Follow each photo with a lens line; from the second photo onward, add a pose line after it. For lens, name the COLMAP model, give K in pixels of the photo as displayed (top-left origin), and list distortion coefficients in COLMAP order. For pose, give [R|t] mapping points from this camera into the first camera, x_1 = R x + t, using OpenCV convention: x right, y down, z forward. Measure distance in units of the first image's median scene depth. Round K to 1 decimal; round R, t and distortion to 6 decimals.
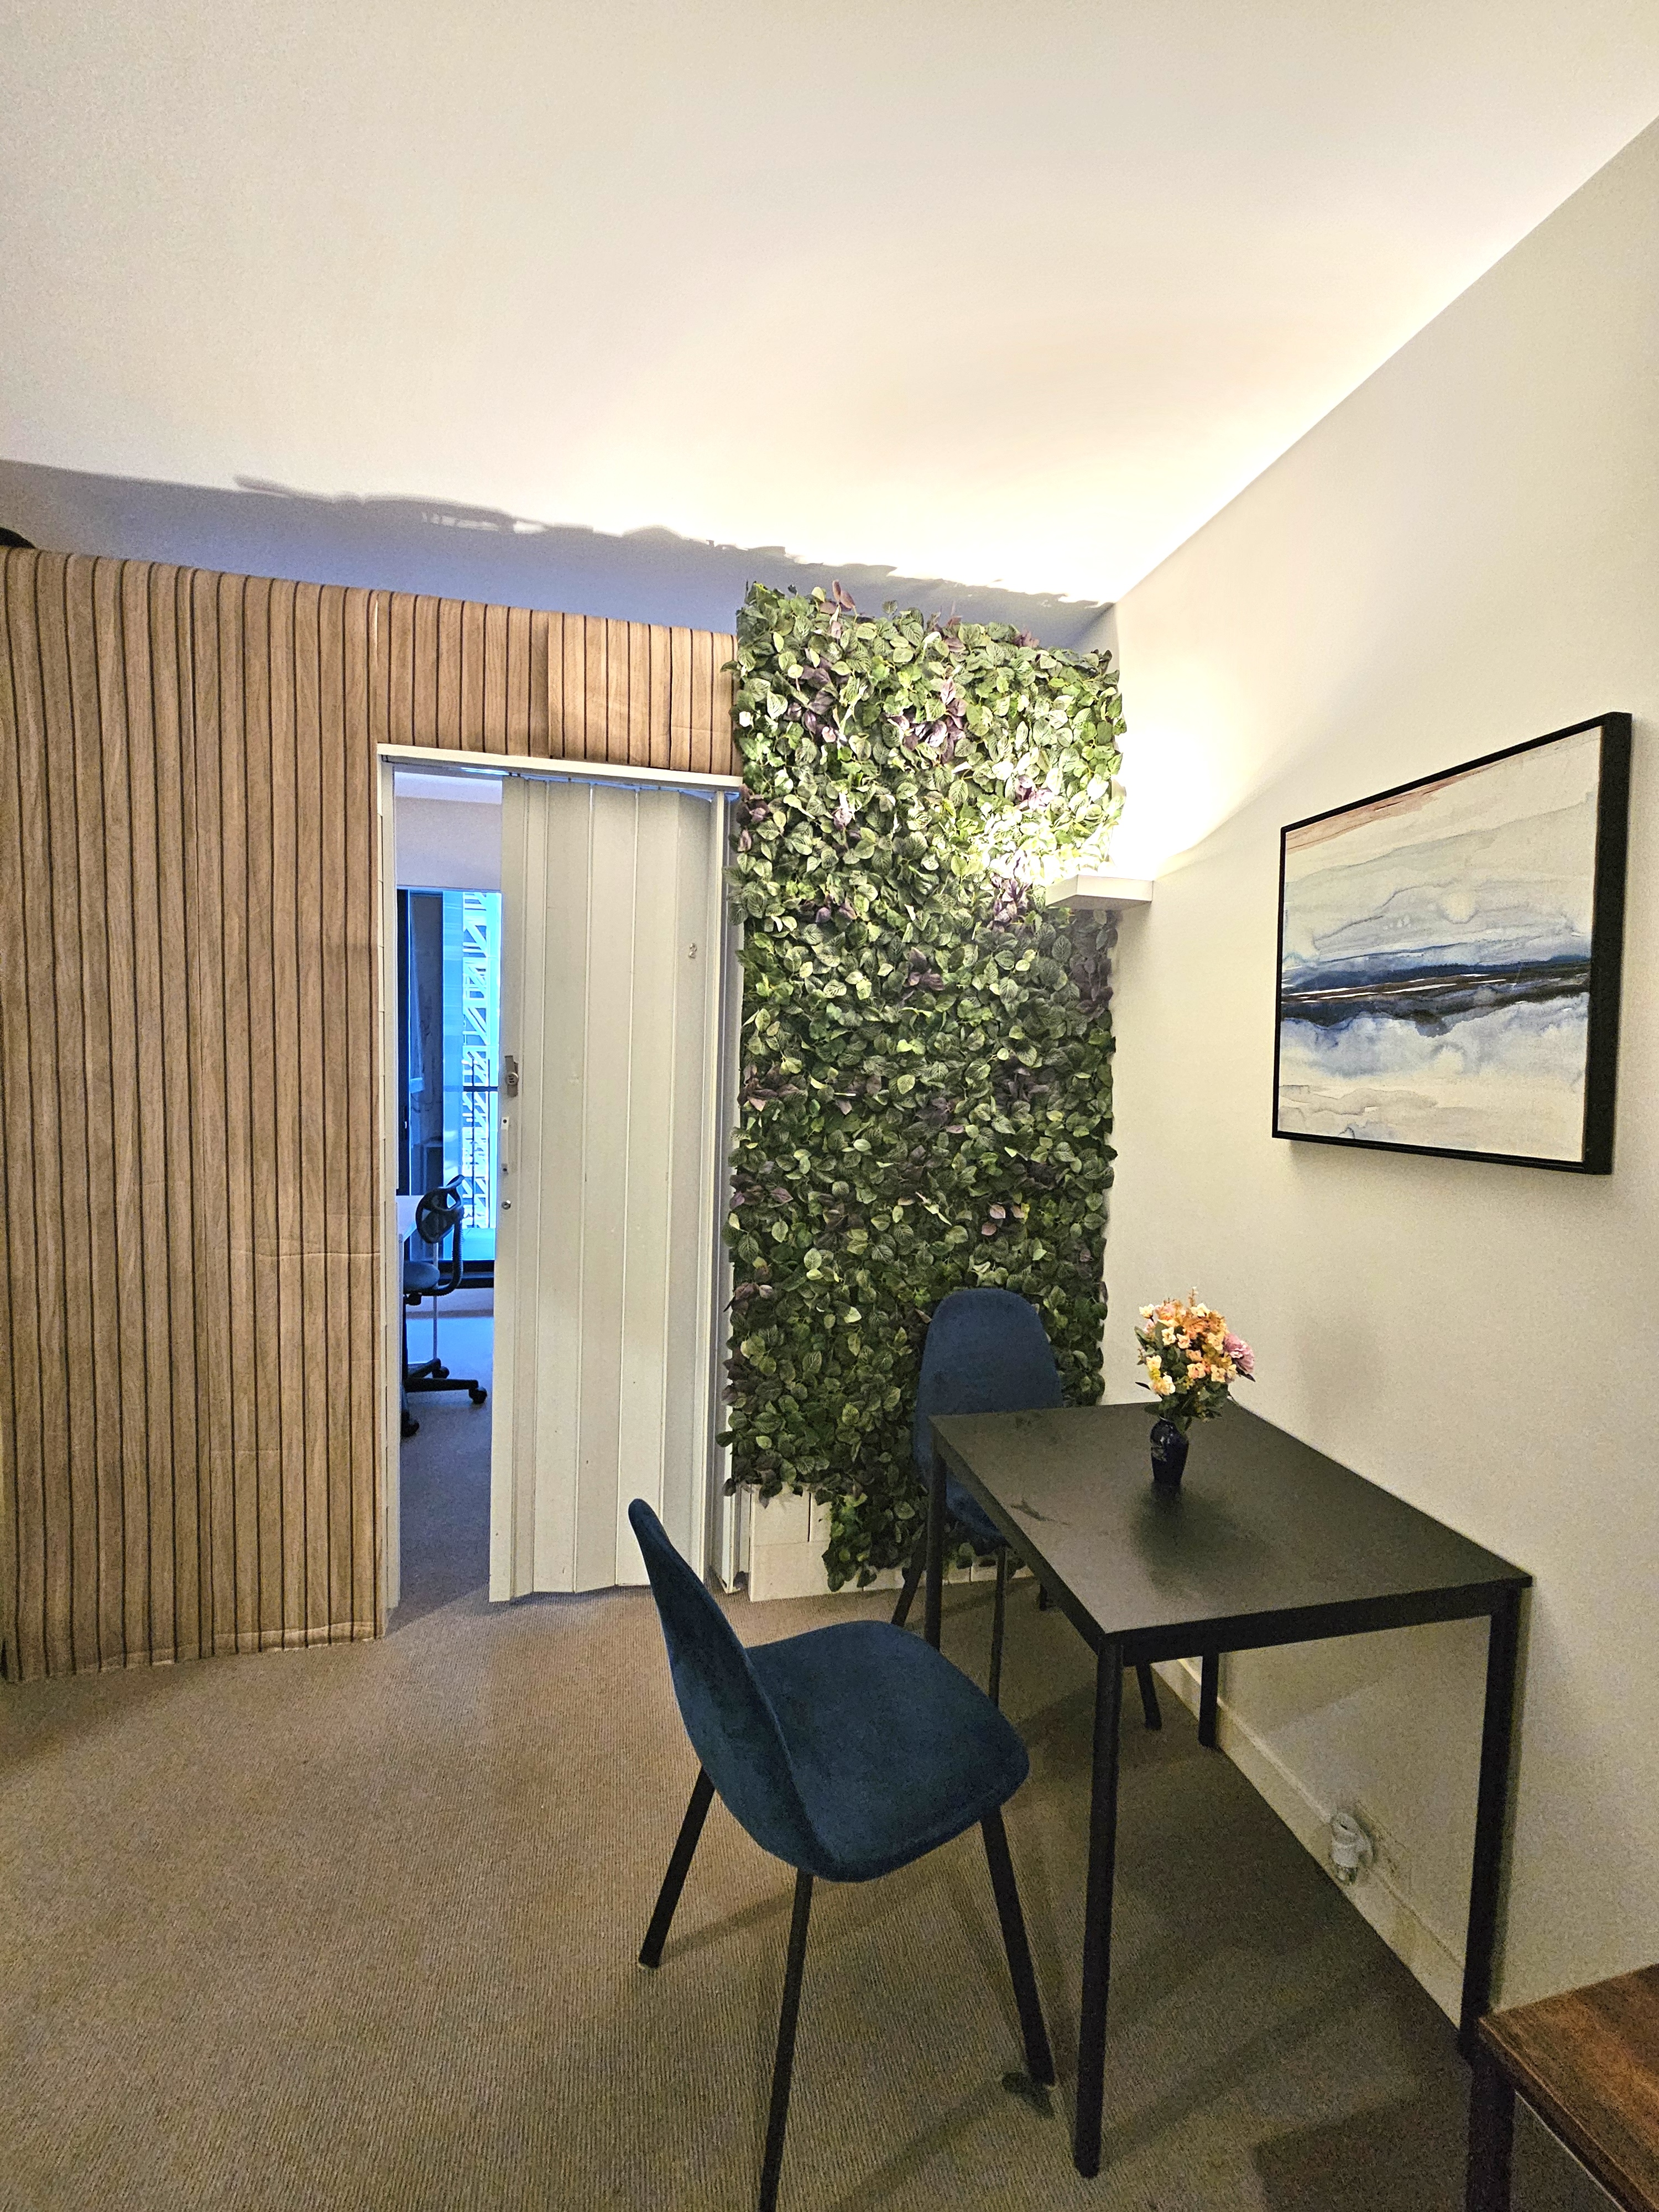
lens RADIAL K [[907.6, 0, 826.1], [0, 907.6, 1099.3], [0, 0, 1]] dist [0.000495, -0.000497]
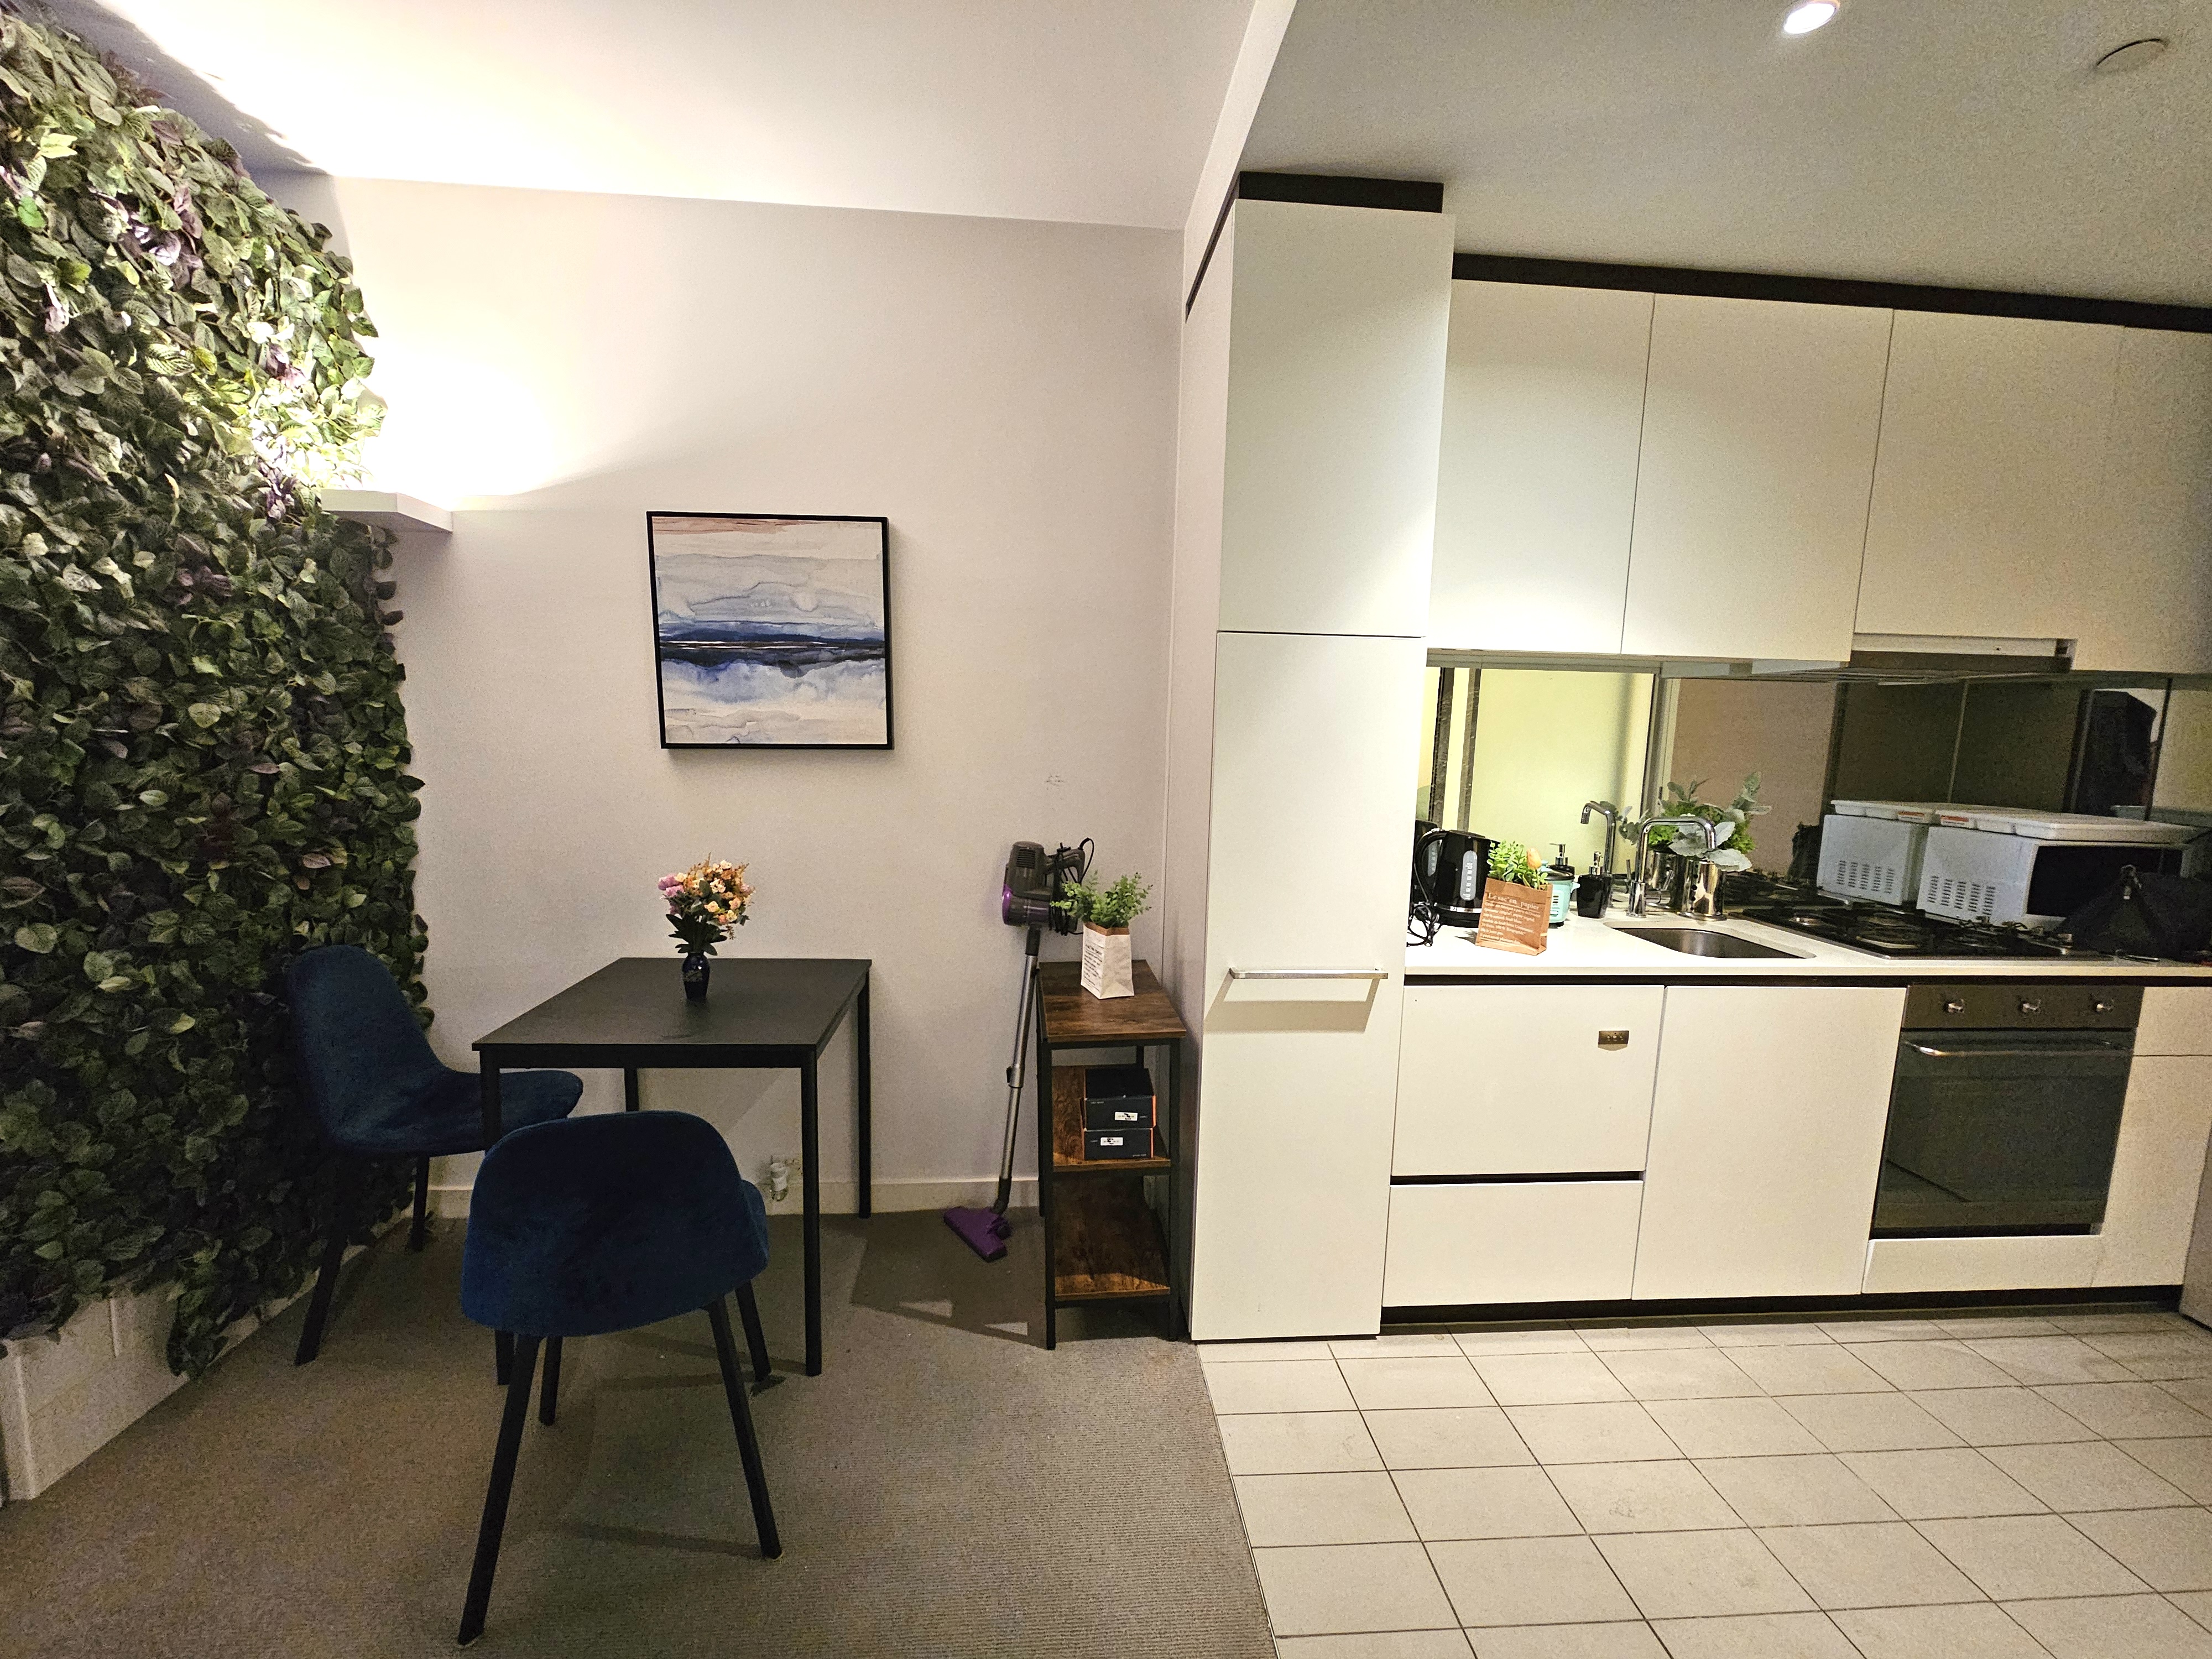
lens RADIAL K [[907.6, 0, 1097.0], [0, 907.6, 838.9], [0, 0, 1]] dist [0.000495, -0.000497]
pose [[0.150950, -0.146745, 0.977589, -0.594145], [0.033594, 0.989111, 0.143287, 0.002754], [-0.987970, 0.011212, 0.154236, 0.124514]]
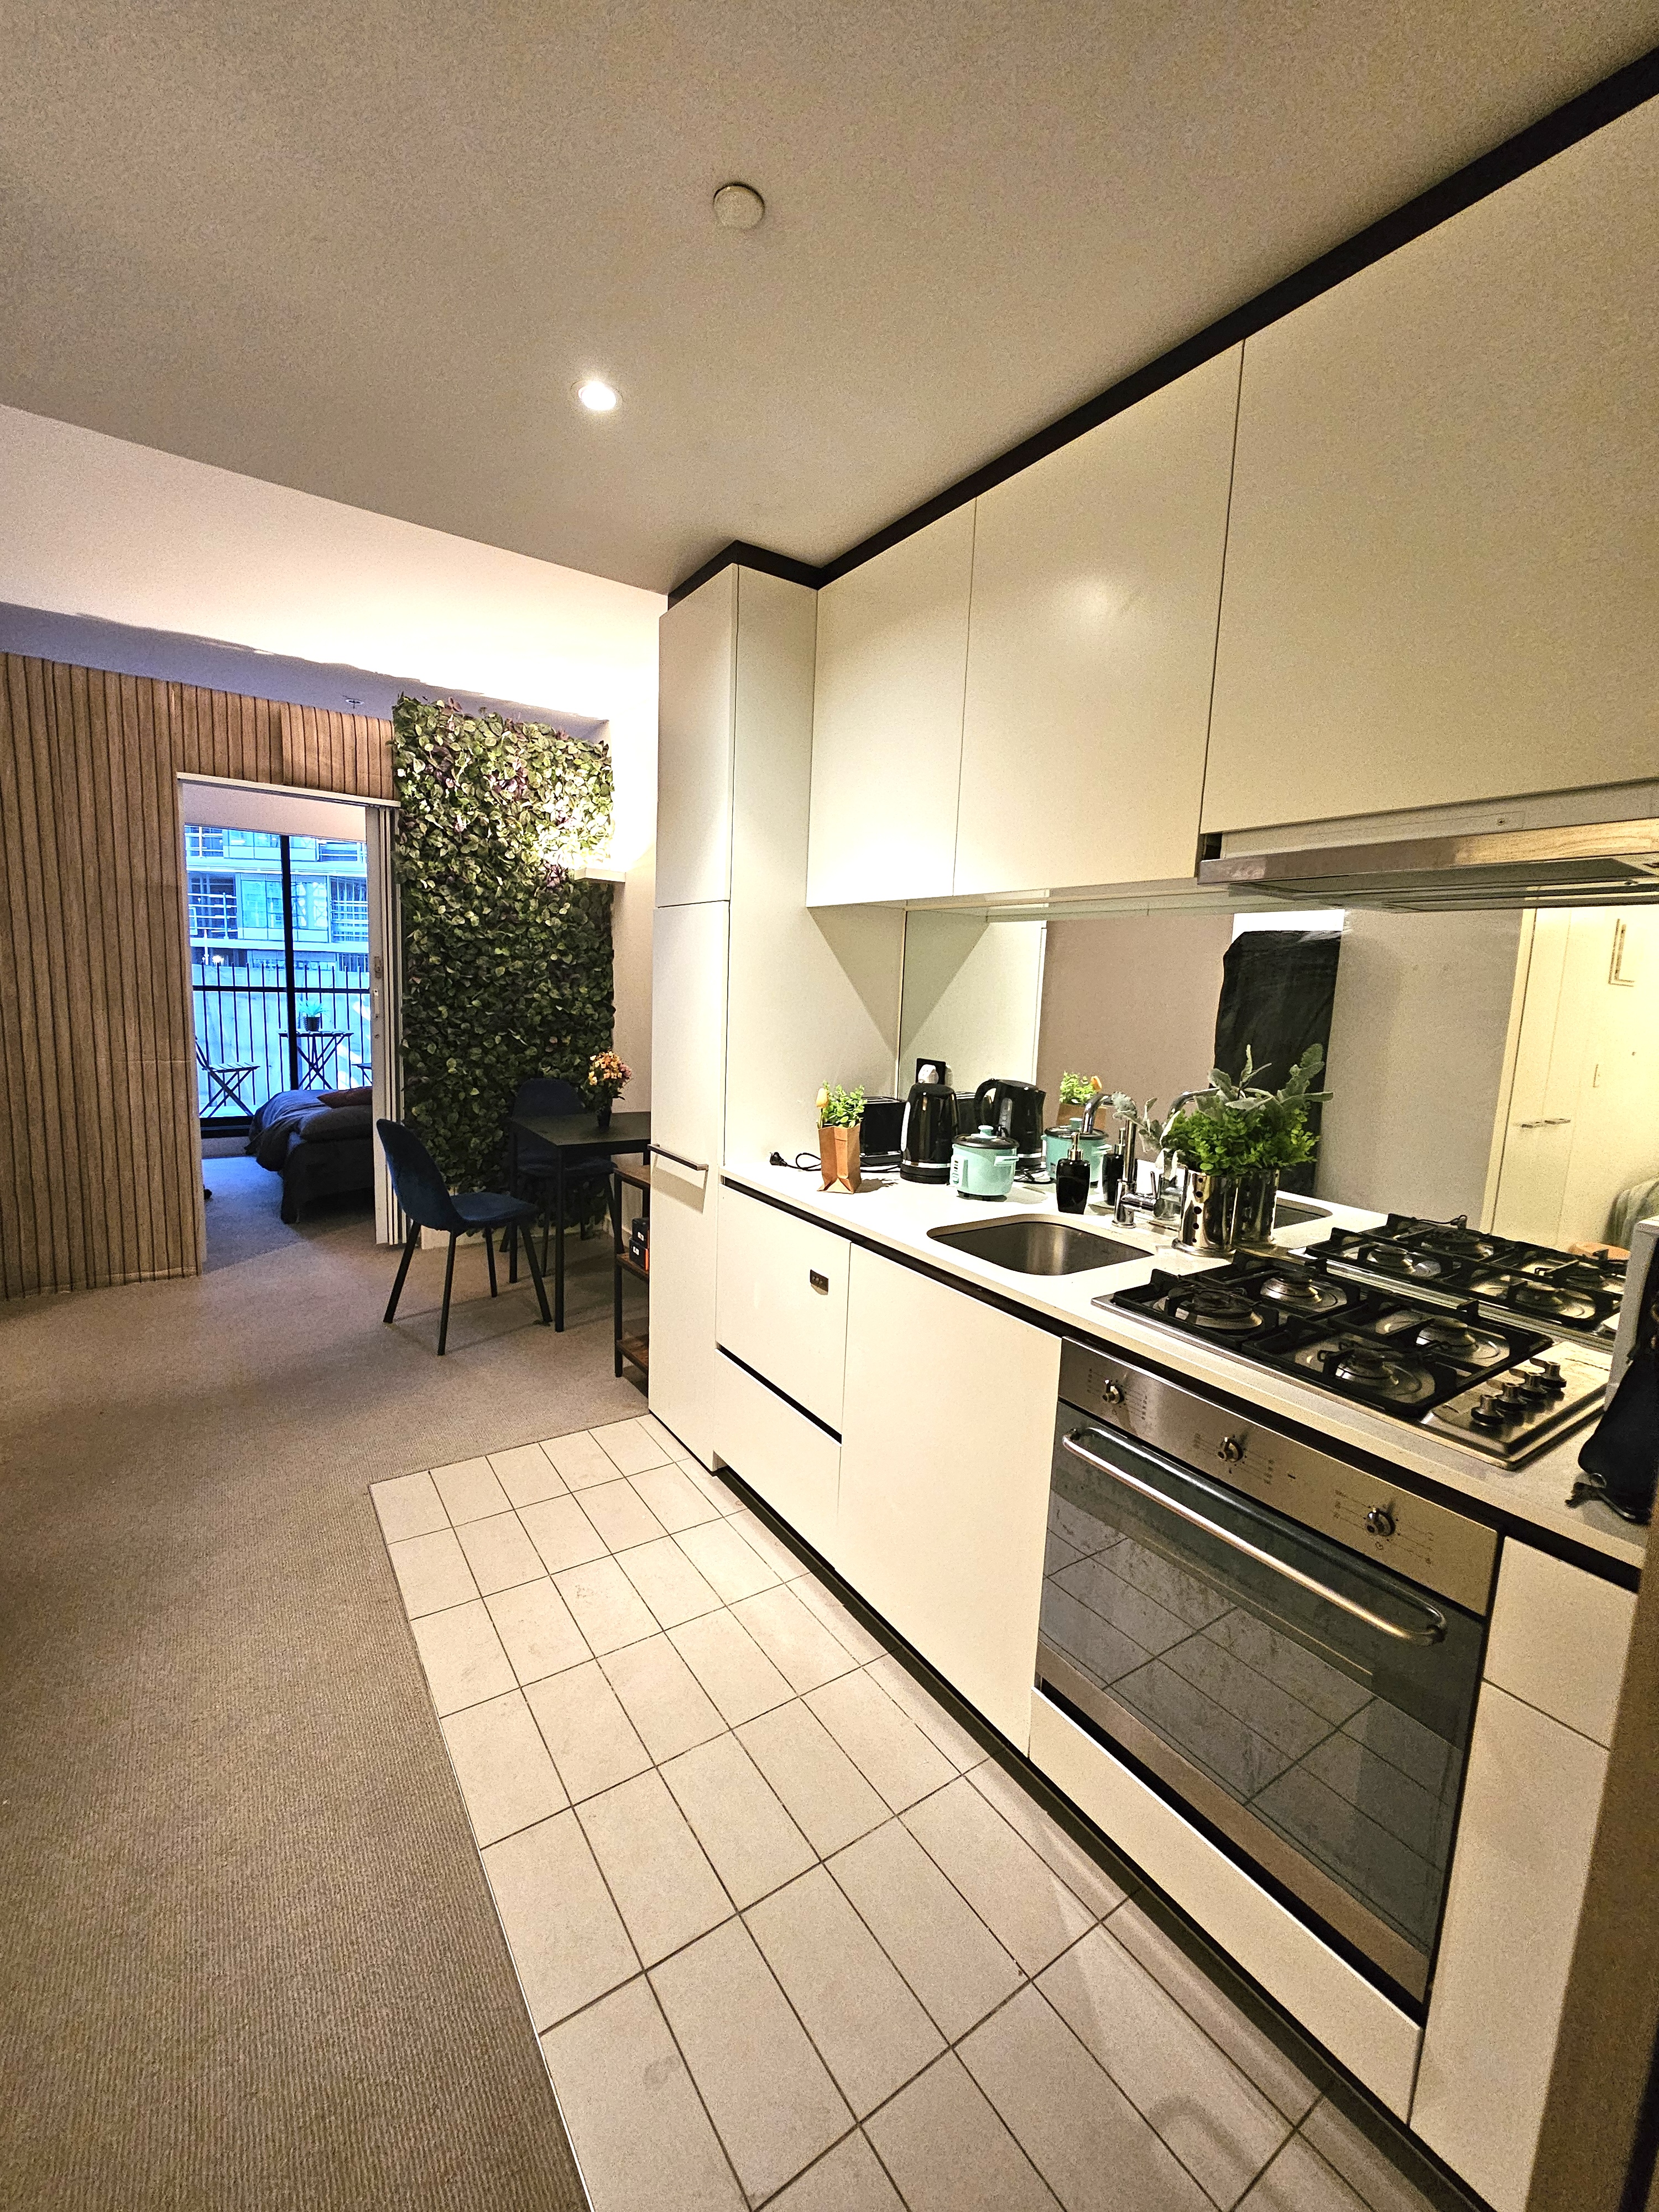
lens RADIAL K [[907.6, 0, 816.6], [0, 907.6, 1101.1], [0, 0, 1]] dist [0.000495, -0.000497]
pose [[0.935200, -0.032888, 0.352588, 0.029042], [0.000732, 0.995856, 0.090945, 0.085011], [-0.354118, -0.084794, 0.931349, -1.084697]]
